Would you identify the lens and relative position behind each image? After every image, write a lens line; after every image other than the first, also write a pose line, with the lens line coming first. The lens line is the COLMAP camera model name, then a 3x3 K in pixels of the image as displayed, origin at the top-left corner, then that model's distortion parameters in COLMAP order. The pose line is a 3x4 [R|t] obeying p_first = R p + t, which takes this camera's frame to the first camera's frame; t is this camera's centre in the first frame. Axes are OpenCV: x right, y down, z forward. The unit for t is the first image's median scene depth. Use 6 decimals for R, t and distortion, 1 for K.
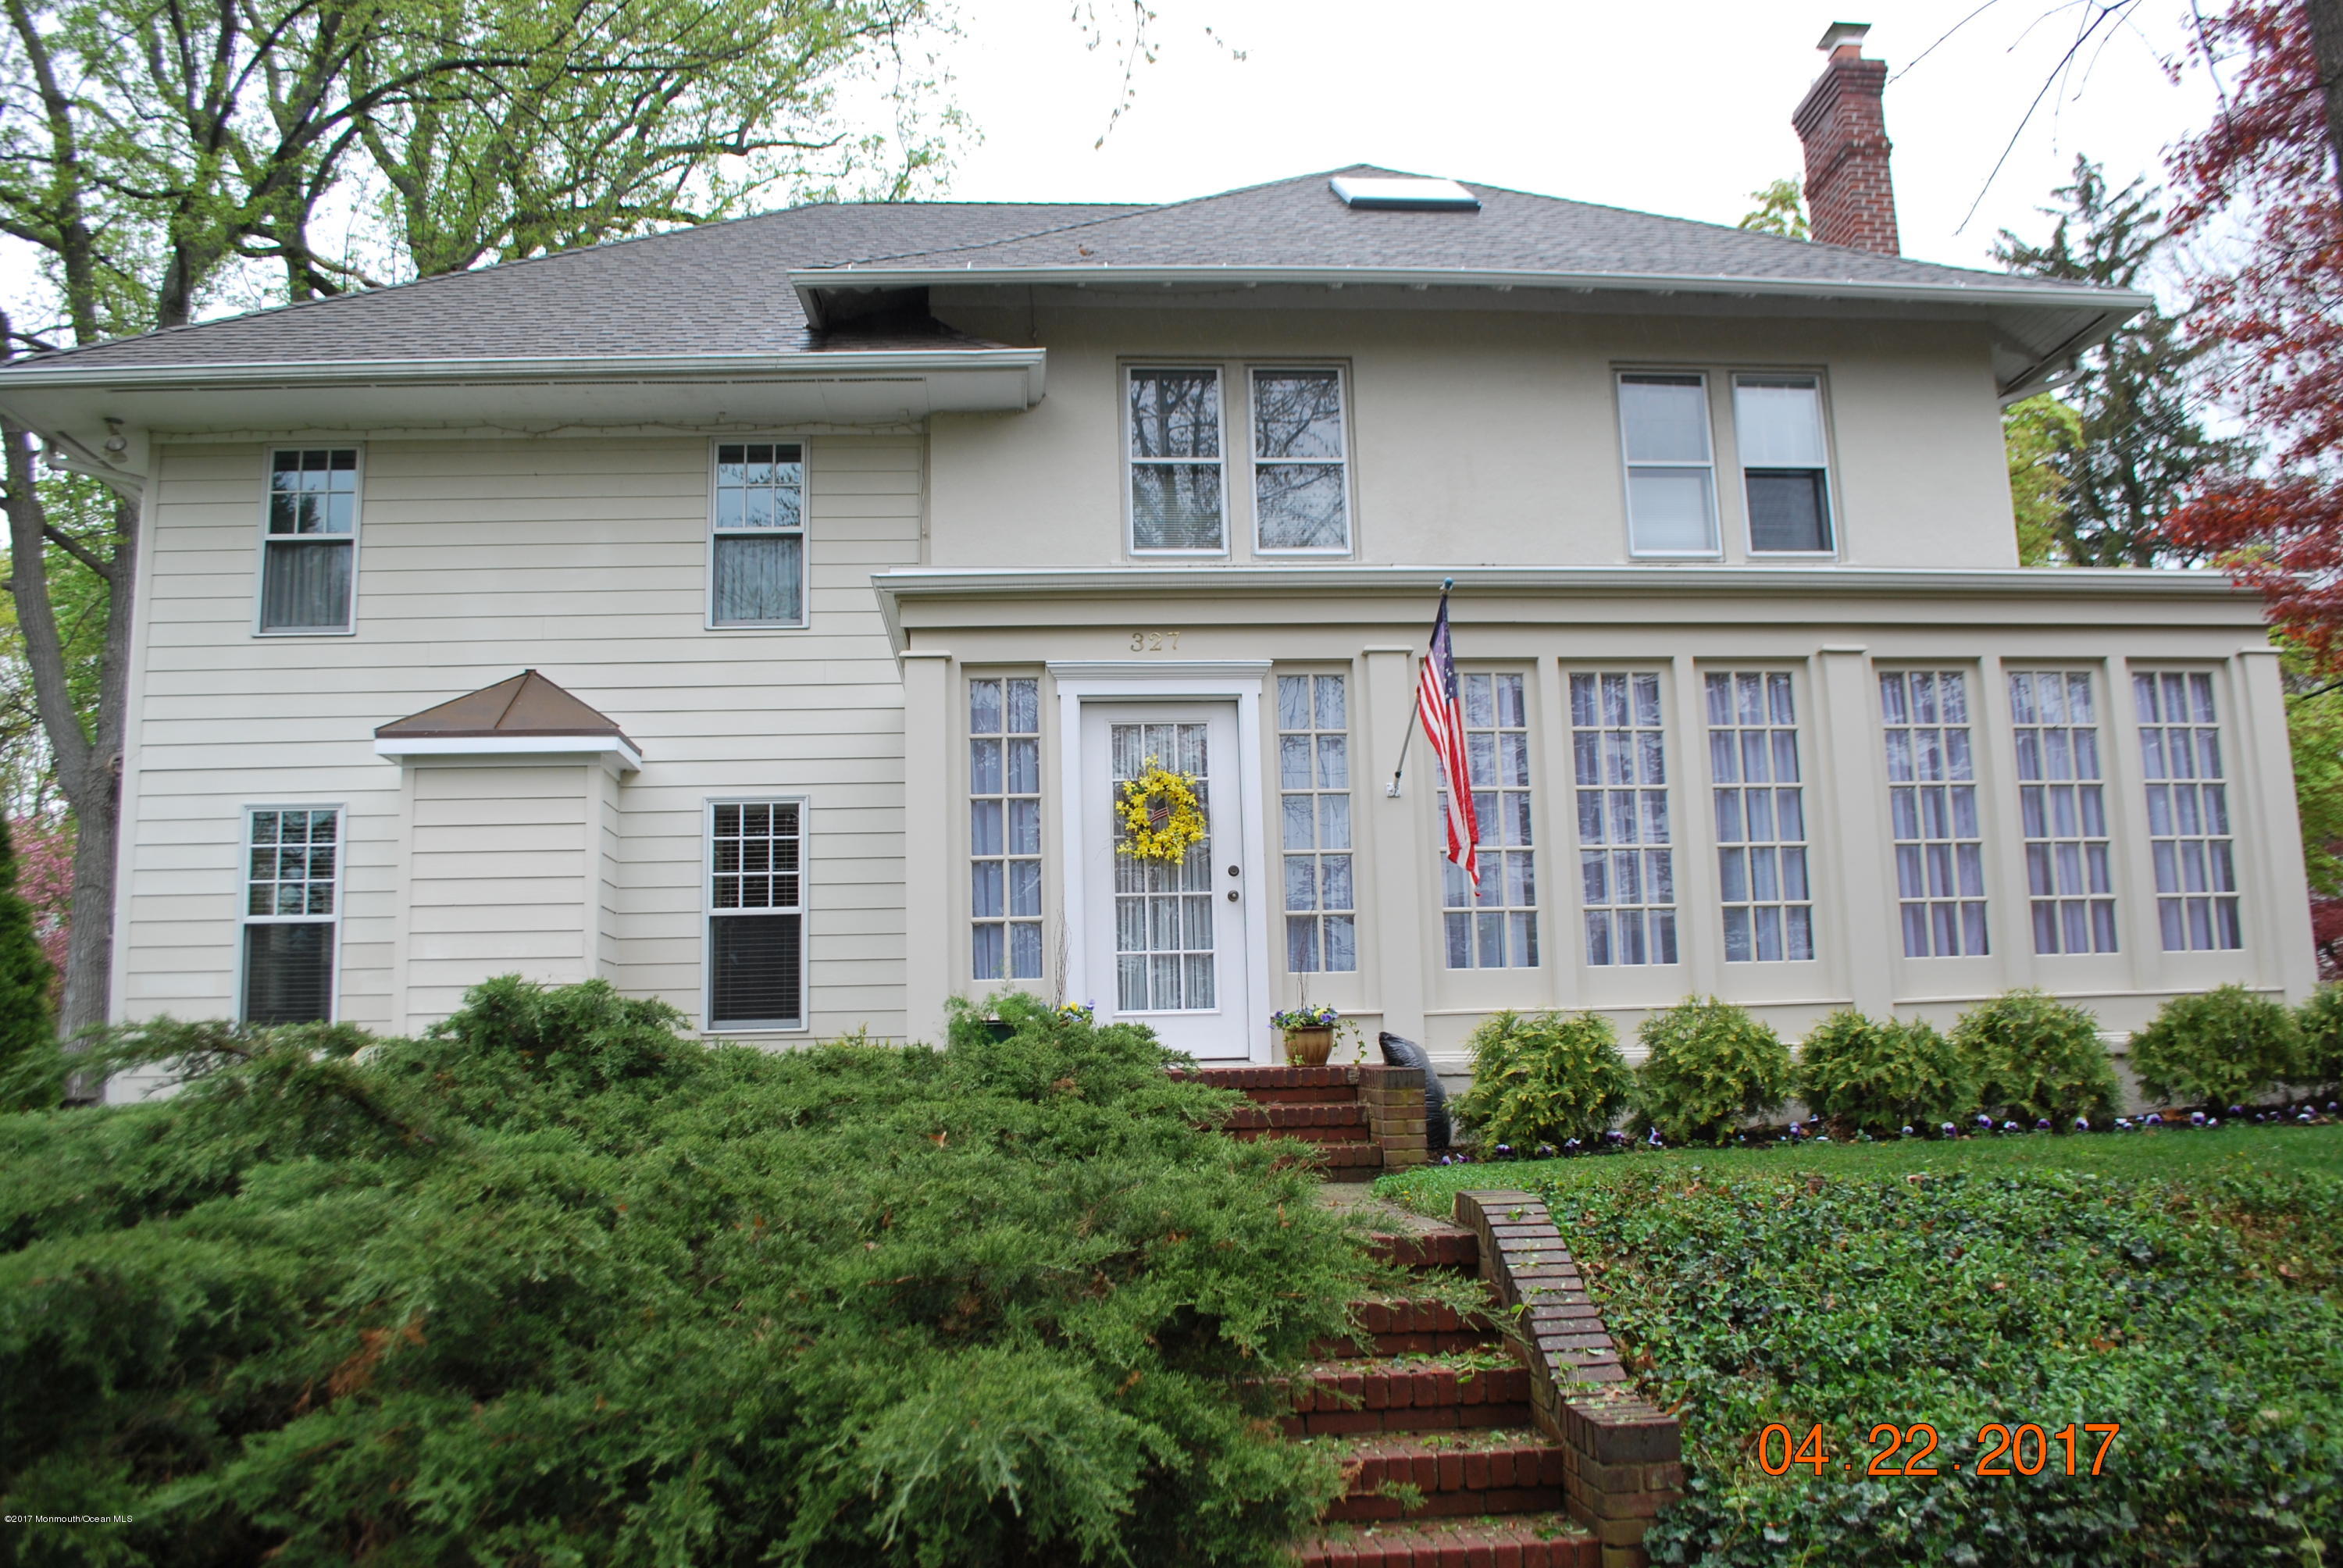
lens RADIAL K [[1838.0, 0, 1174.0], [0, 1838.0, 802.7], [0, 0, 1]] dist [-0.083803, 0.009291]
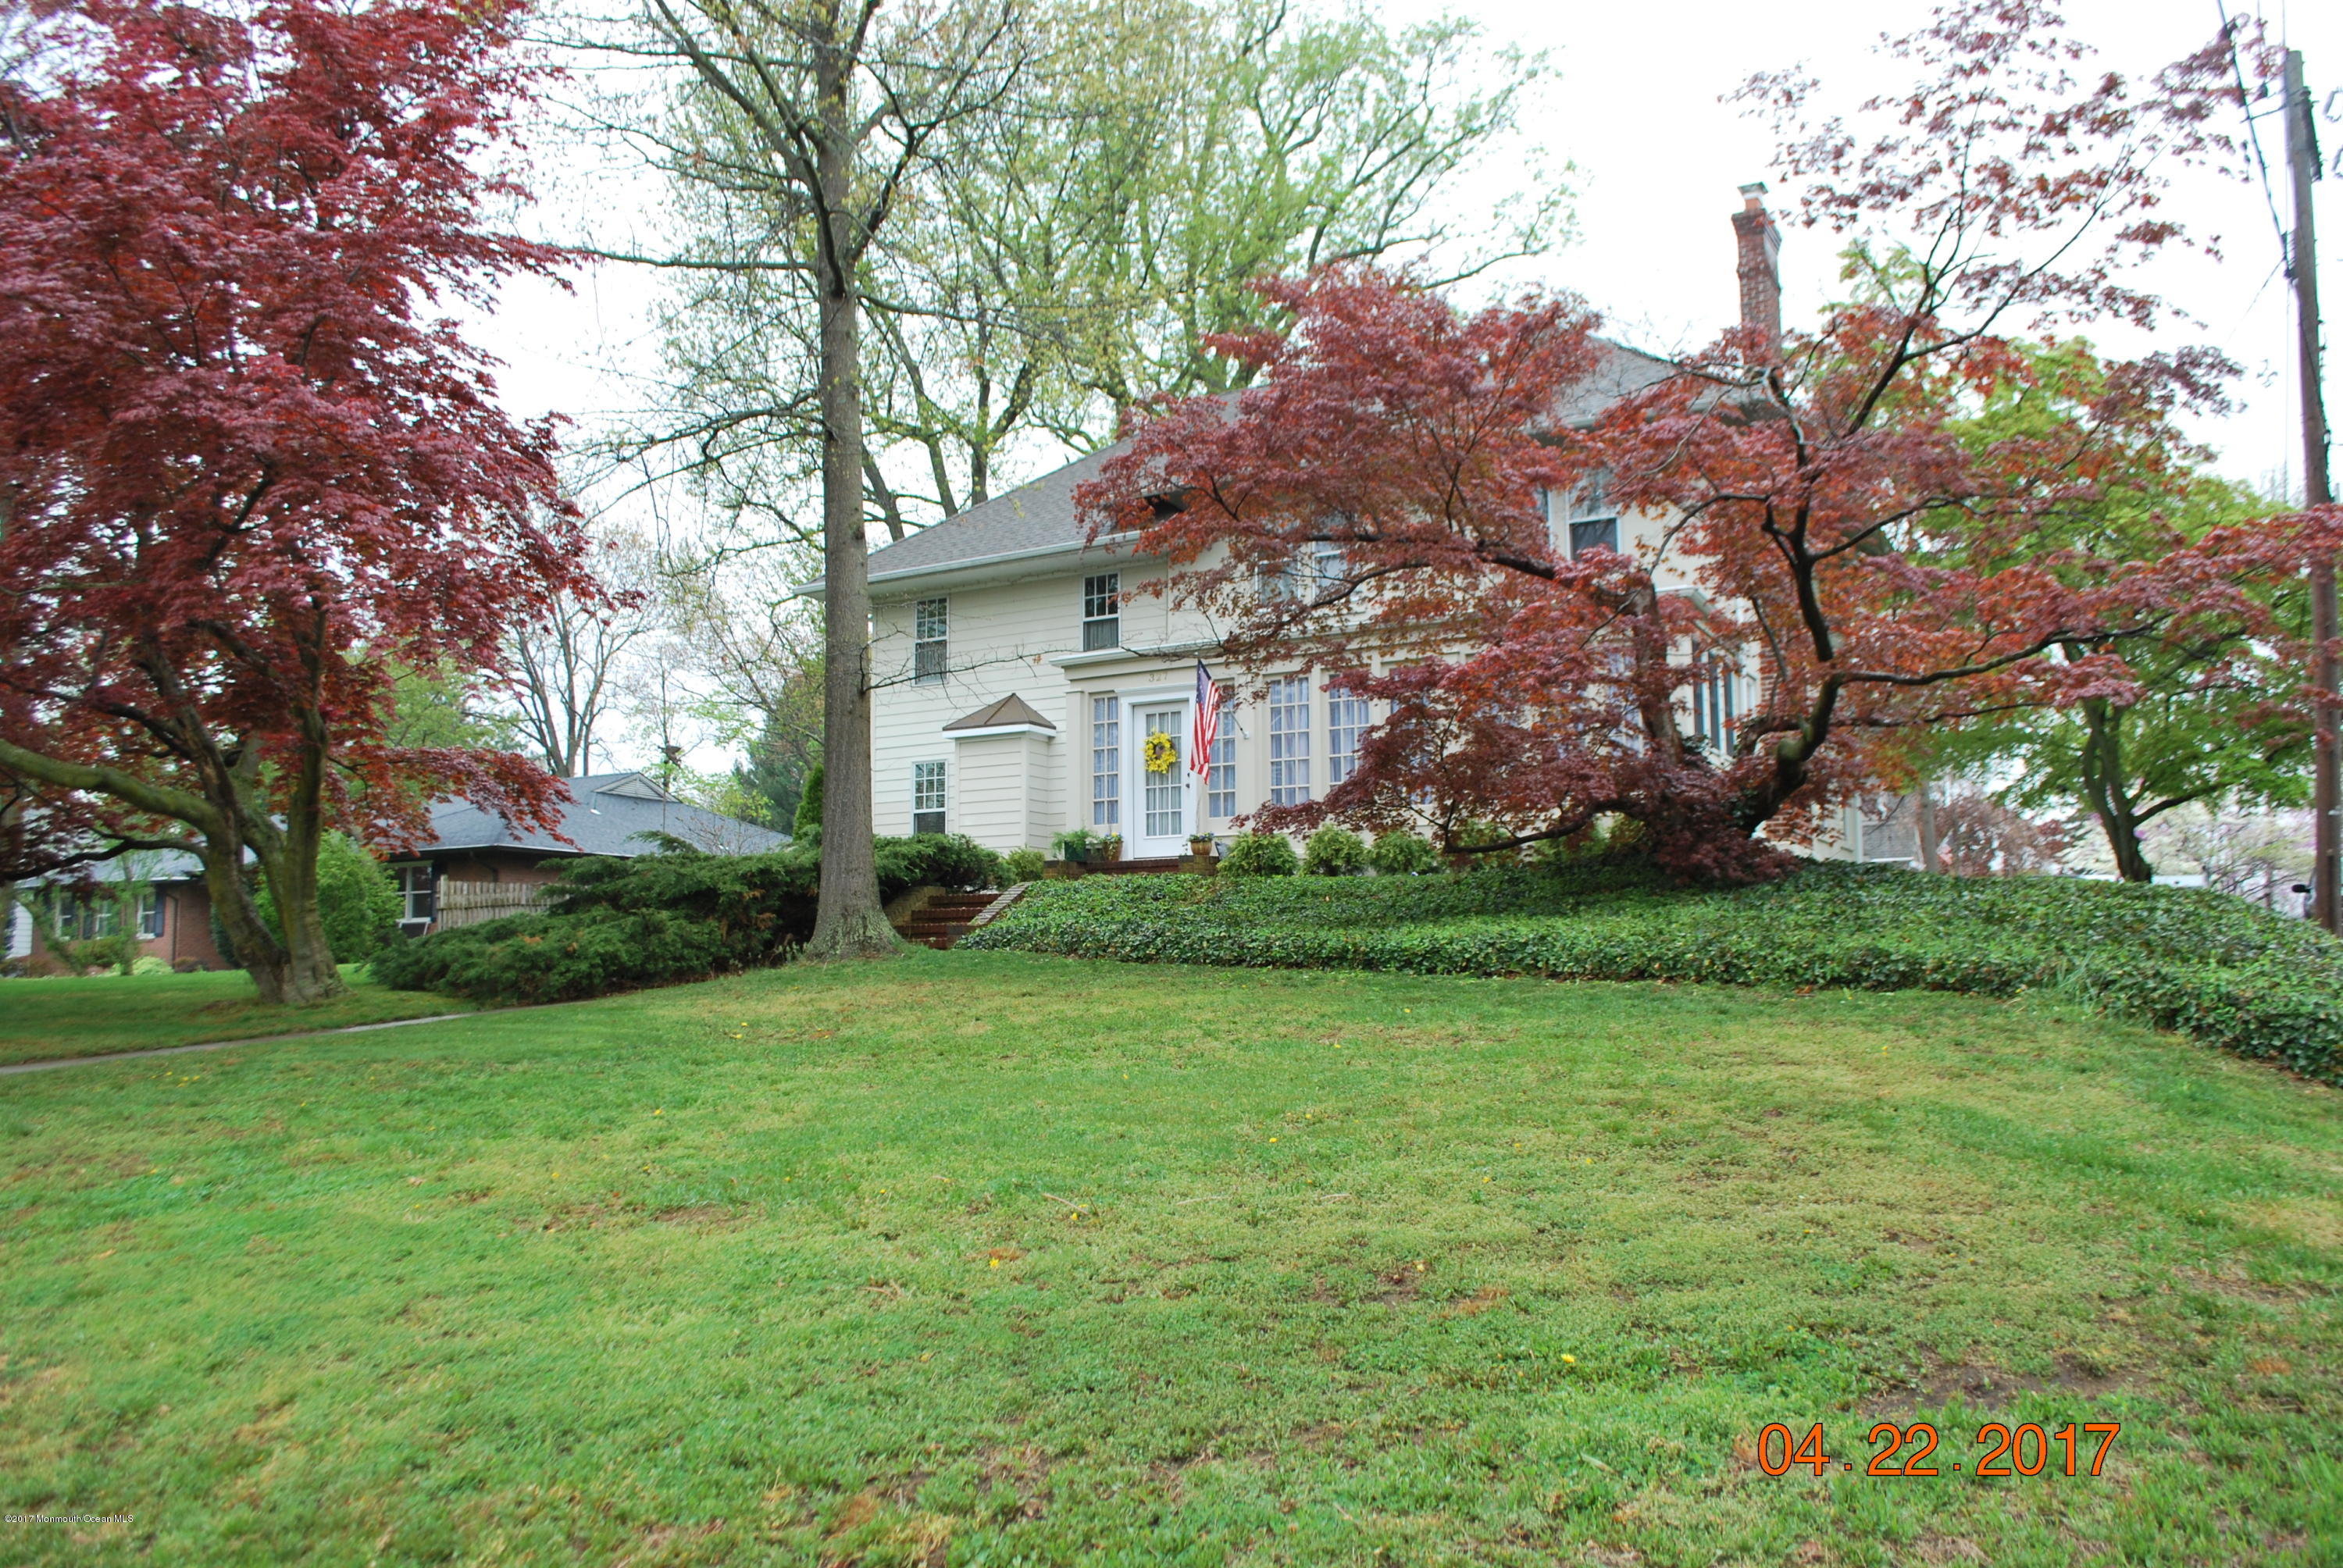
lens RADIAL K [[1838.0, 0, 1168.7], [0, 1838.0, 787.8], [0, 0, 1]] dist [-0.083803, 0.009291]
pose [[0.827458, -0.043580, -0.559834, 1.068766], [0.079418, 0.996045, 0.039847, -0.033325], [0.555883, -0.077433, 0.827646, -0.761208]]
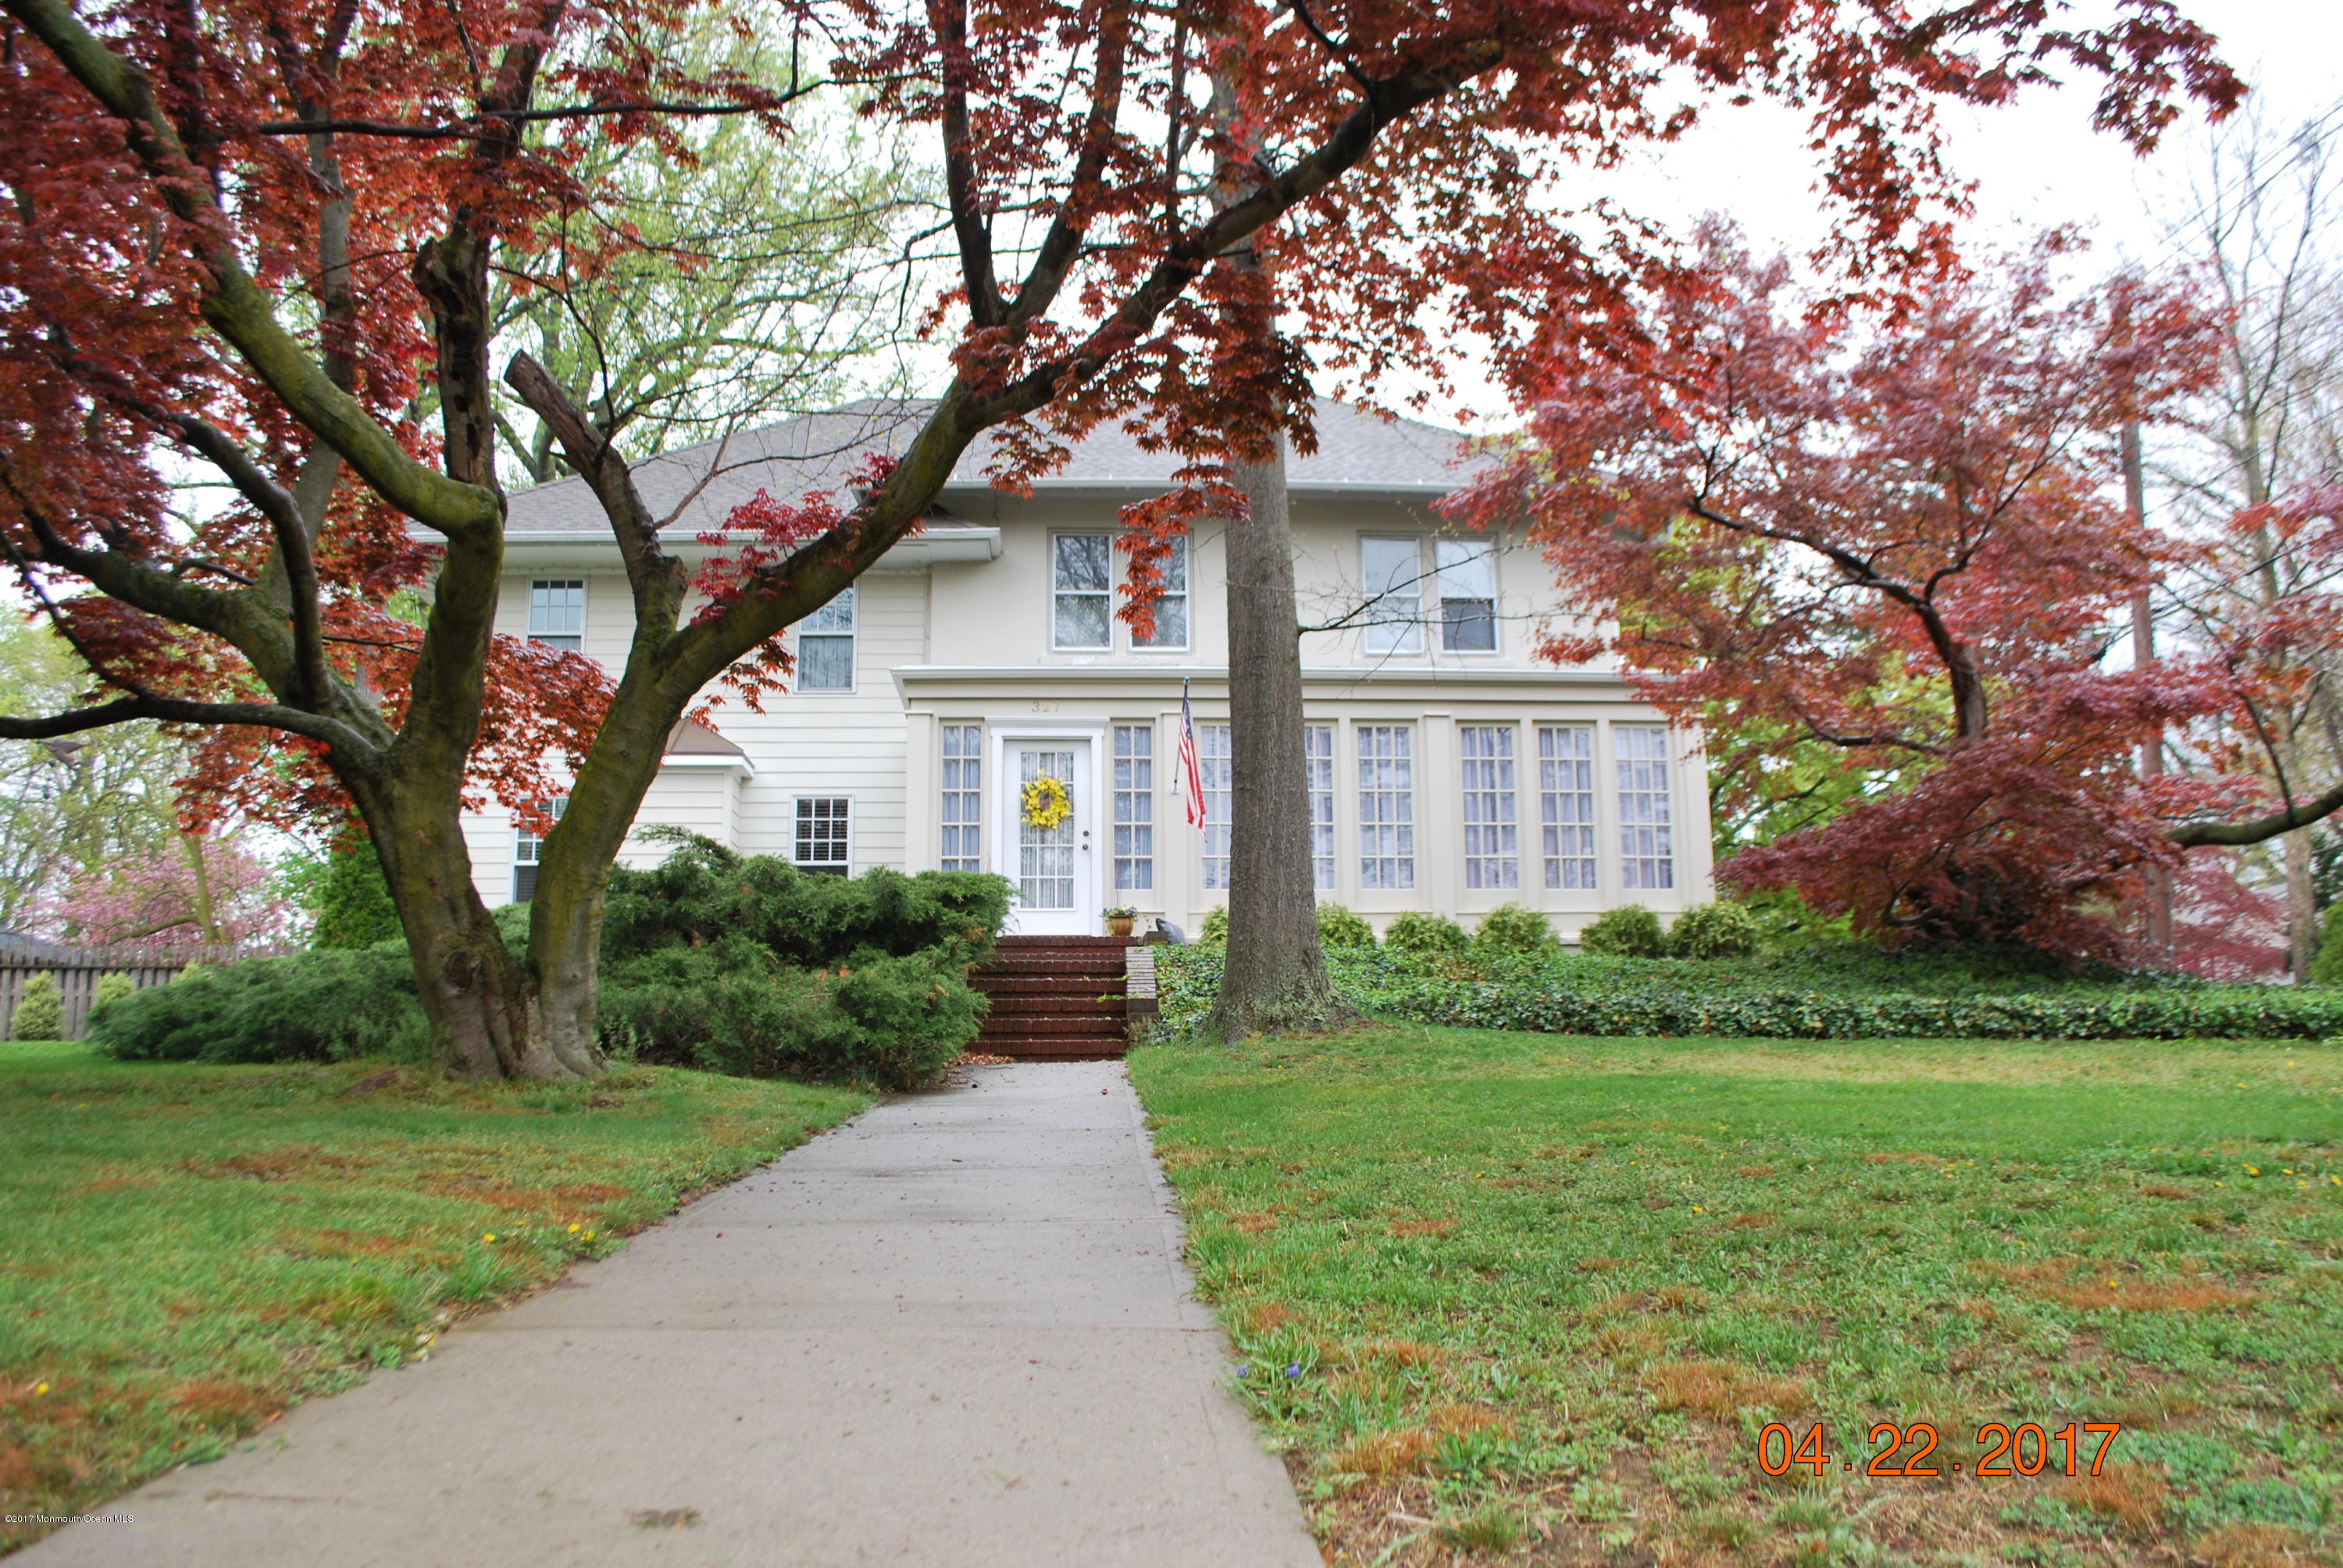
lens RADIAL K [[1838.0, 0, 1176.3], [0, 1838.0, 786.6], [0, 0, 1]] dist [-0.083803, 0.009291]
pose [[0.999639, 0.012616, -0.023741, 0.134865], [-0.013370, 0.999402, -0.031877, 0.039203], [0.023324, 0.032183, 0.999210, -0.669516]]
